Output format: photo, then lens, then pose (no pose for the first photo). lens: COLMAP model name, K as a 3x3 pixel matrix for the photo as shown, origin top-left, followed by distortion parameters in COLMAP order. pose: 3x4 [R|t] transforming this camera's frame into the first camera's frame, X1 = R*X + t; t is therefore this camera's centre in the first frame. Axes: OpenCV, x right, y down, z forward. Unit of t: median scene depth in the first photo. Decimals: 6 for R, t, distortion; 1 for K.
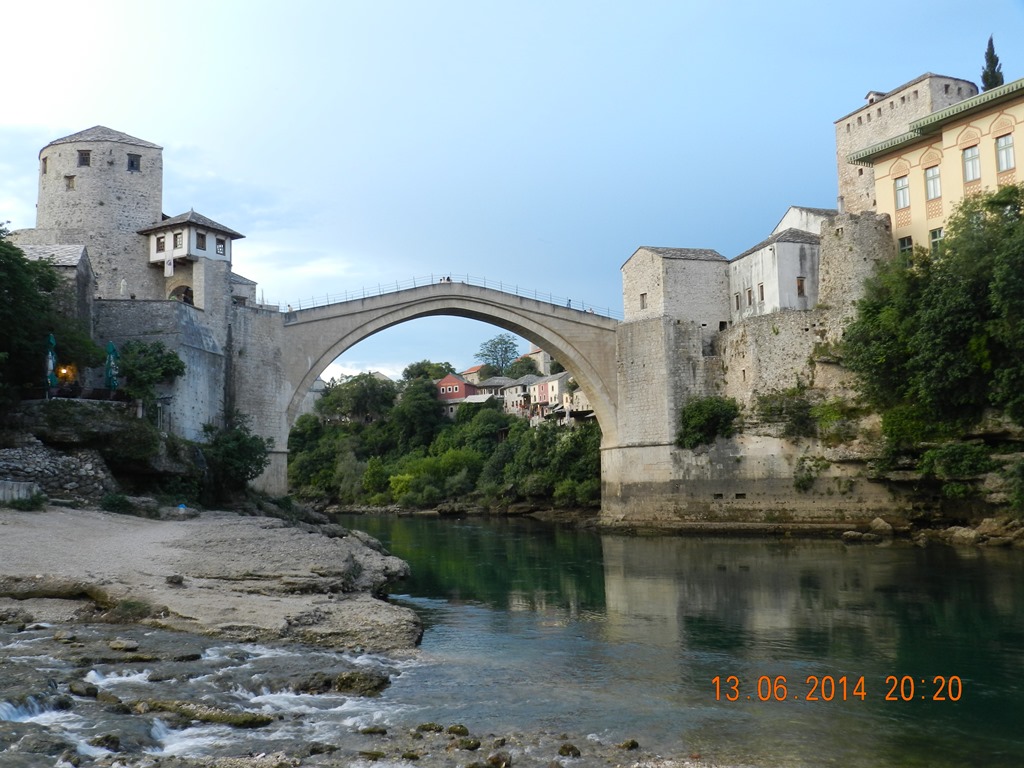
lens RADIAL K [[971.7, 0, 514.4], [0, 971.7, 382.3], [0, 0, 1]] dist [0.001191, 0.000000]
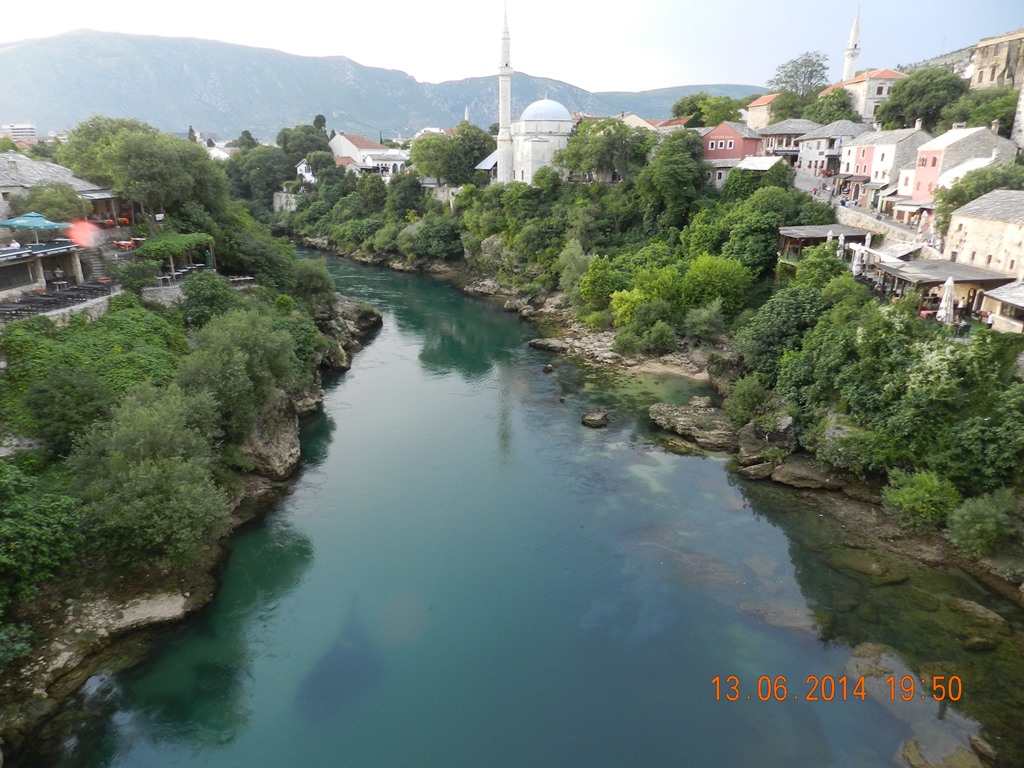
lens RADIAL K [[693.7, 0, 512.6], [0, 693.7, 380.0], [0, 0, 1]] dist [0.015056, -0.005039]
pose [[0.931849, 0.138604, -0.335330, -0.012986], [0.006682, 0.917454, 0.397786, -0.041772], [0.362784, -0.372917, 0.854003, 0.443691]]
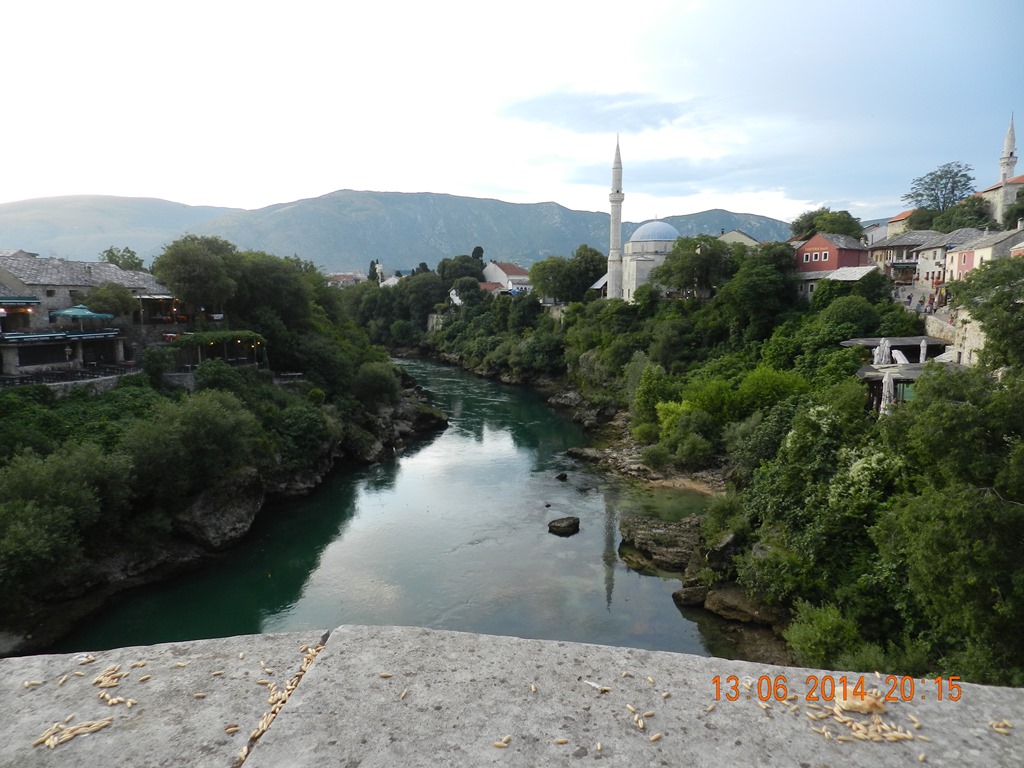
lens RADIAL K [[693.7, 0, 511.1], [0, 693.7, 379.1], [0, 0, 1]] dist [0.015056, -0.005039]
pose [[0.794838, 0.100817, -0.598388, 0.068406], [0.039739, 0.975338, 0.217110, -0.024821], [0.605519, -0.196347, 0.771230, 0.492649]]
